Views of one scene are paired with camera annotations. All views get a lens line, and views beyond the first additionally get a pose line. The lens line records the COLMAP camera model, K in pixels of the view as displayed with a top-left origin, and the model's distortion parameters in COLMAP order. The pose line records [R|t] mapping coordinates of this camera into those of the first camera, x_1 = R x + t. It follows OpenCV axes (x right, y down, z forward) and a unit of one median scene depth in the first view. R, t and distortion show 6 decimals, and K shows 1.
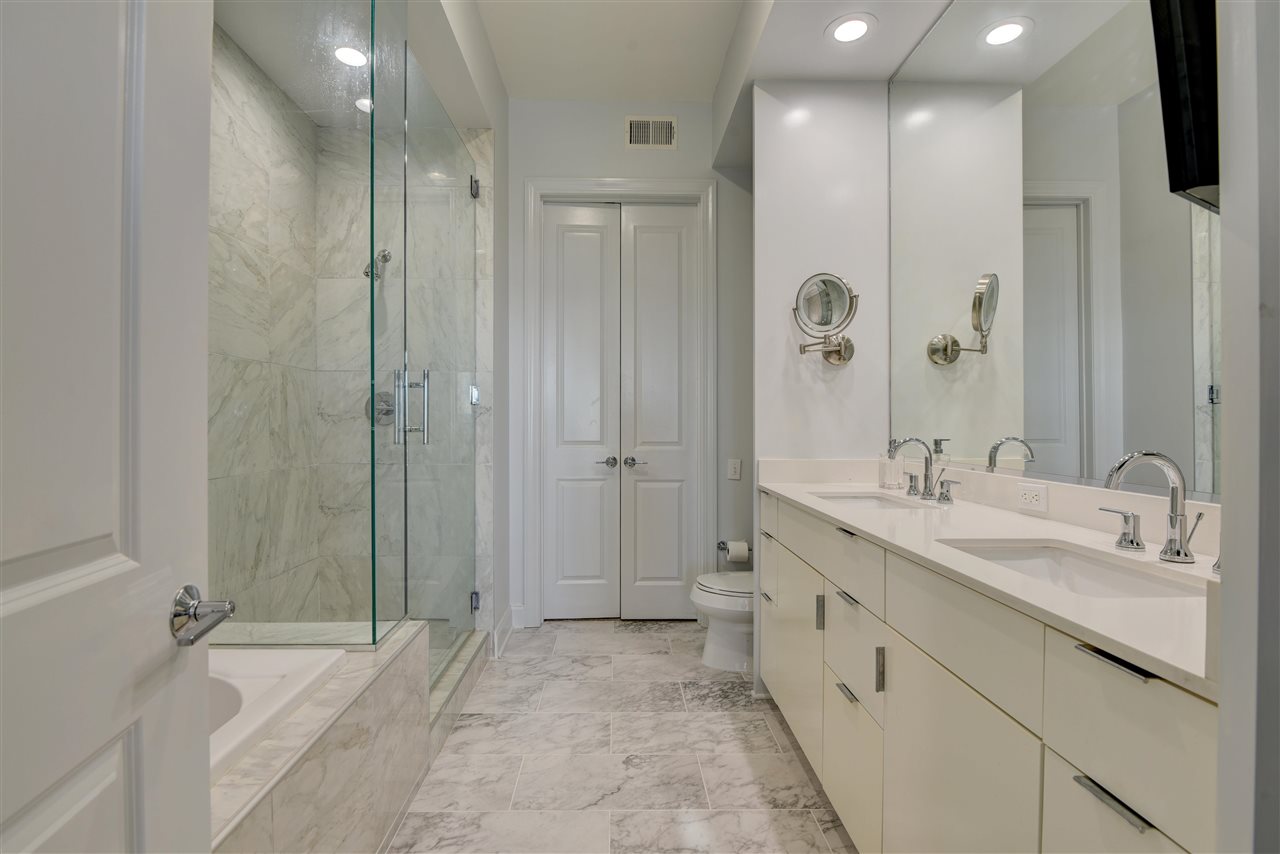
lens RADIAL K [[586.2, 0, 645.8], [0, 586.2, 421.9], [0, 0, 1]] dist [-0.014441, -0.002387]
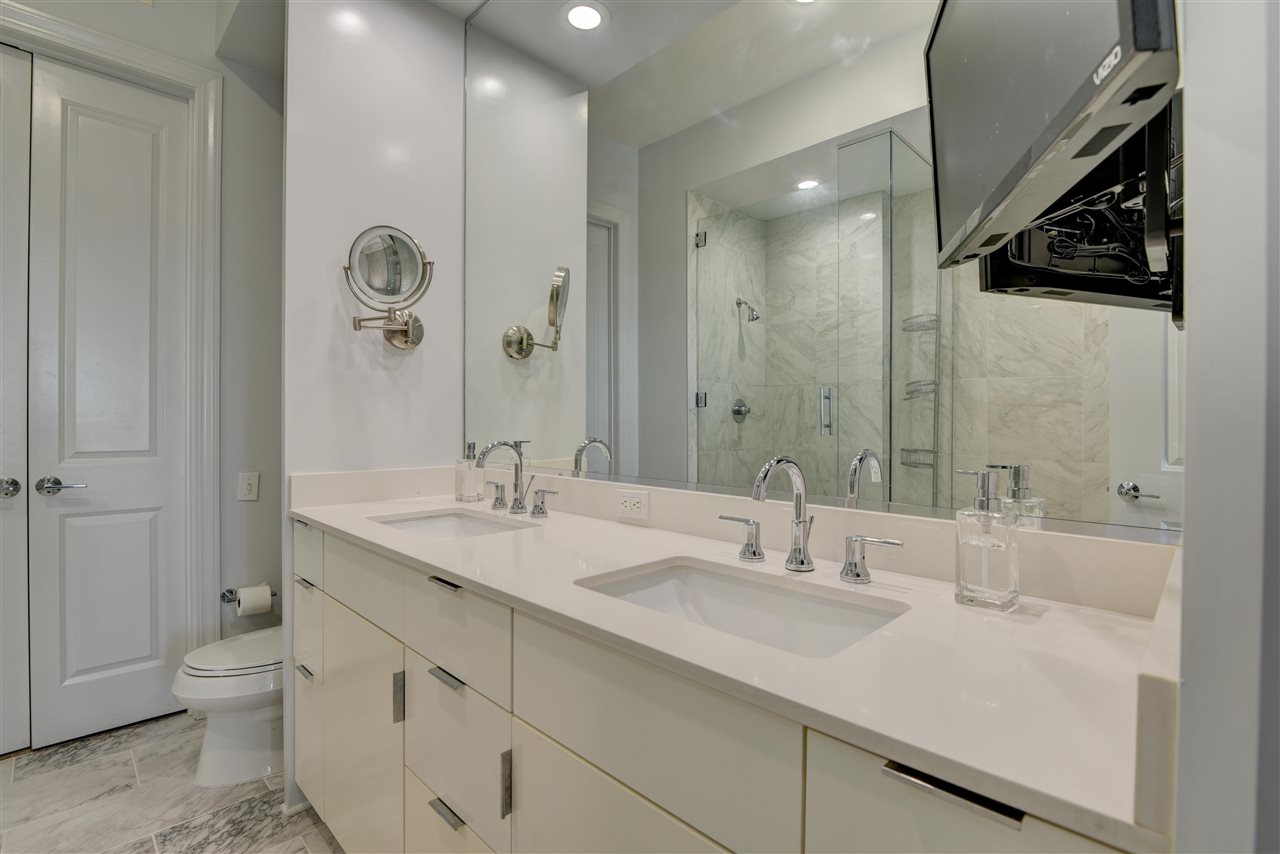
lens RADIAL K [[586.2, 0, 631.5], [0, 586.2, 424.4], [0, 0, 1]] dist [-0.014441, -0.002387]
pose [[0.741515, -0.000887, 0.670936, 0.027241], [-0.004204, 0.999973, 0.005969, -0.002008], [-0.670923, -0.007247, 0.741491, 0.210659]]
